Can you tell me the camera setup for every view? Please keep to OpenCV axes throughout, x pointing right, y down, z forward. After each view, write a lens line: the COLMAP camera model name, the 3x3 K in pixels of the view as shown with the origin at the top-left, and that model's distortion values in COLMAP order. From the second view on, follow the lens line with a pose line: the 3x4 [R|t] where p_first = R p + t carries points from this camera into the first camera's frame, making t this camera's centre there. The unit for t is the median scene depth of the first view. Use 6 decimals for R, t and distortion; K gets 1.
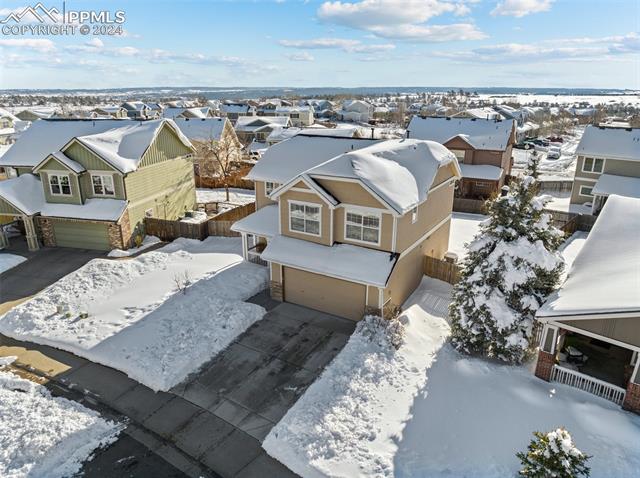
lens RADIAL K [[450.5, 0, 320.0], [0, 450.5, 239.0], [0, 0, 1]] dist [-0.034228, -0.005946]
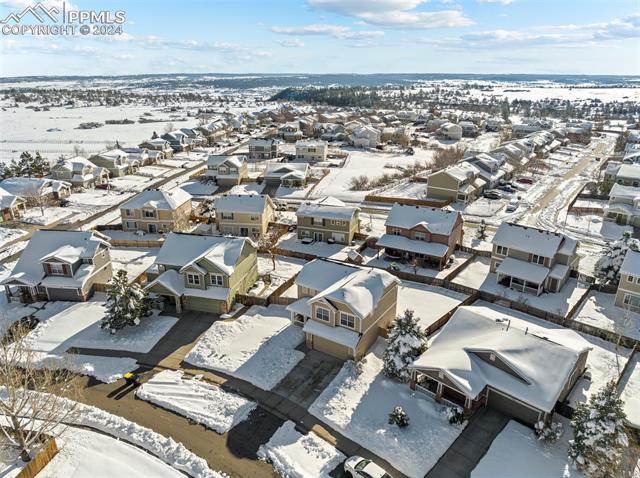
lens RADIAL K [[450.5, 0, 320.0], [0, 450.5, 239.0], [0, 0, 1]] dist [-0.034228, -0.005946]
pose [[0.999497, 0.009367, -0.030285, 0.018822], [-0.008489, 0.999543, 0.029008, -0.509270], [0.030543, -0.028737, 0.999120, -1.294956]]
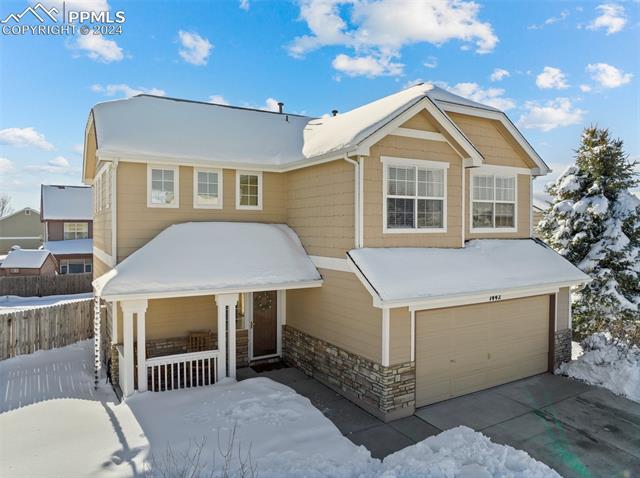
lens RADIAL K [[453.1, 0, 322.9], [0, 453.1, 230.0], [0, 0, 1]] dist [-0.032691, -0.001576]
pose [[0.473760, -0.009067, 0.880607, -0.507157], [0.279810, 0.949681, -0.140758, 0.024893], [-0.835019, 0.313088, 0.452458, 0.923828]]
